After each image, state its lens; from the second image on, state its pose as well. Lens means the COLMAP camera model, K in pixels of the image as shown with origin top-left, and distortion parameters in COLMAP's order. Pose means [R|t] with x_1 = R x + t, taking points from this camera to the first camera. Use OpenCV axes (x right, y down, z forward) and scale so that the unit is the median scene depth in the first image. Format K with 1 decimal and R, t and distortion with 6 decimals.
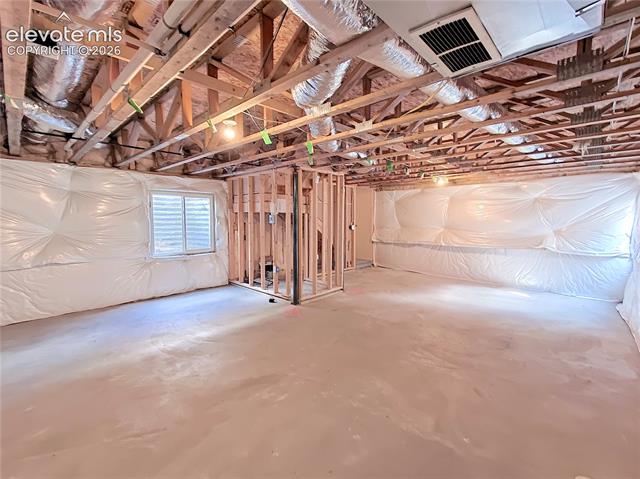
lens RADIAL K [[281.7, 0, 317.6], [0, 281.7, 237.3], [0, 0, 1]] dist [0.019771, 0.000160]
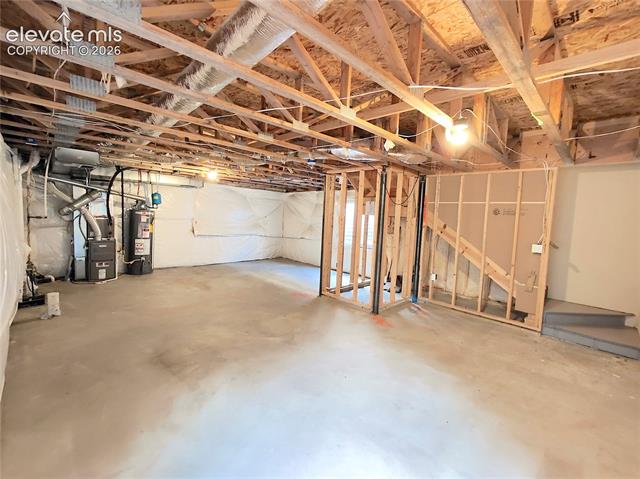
lens RADIAL K [[281.7, 0, 317.6], [0, 281.7, 237.3], [0, 0, 1]] dist [0.019771, 0.000160]
pose [[-0.030466, 0.069018, -0.997150, 1.198789], [-0.120646, 0.990066, 0.072214, -0.076814], [0.992228, 0.122502, -0.021836, 1.176723]]
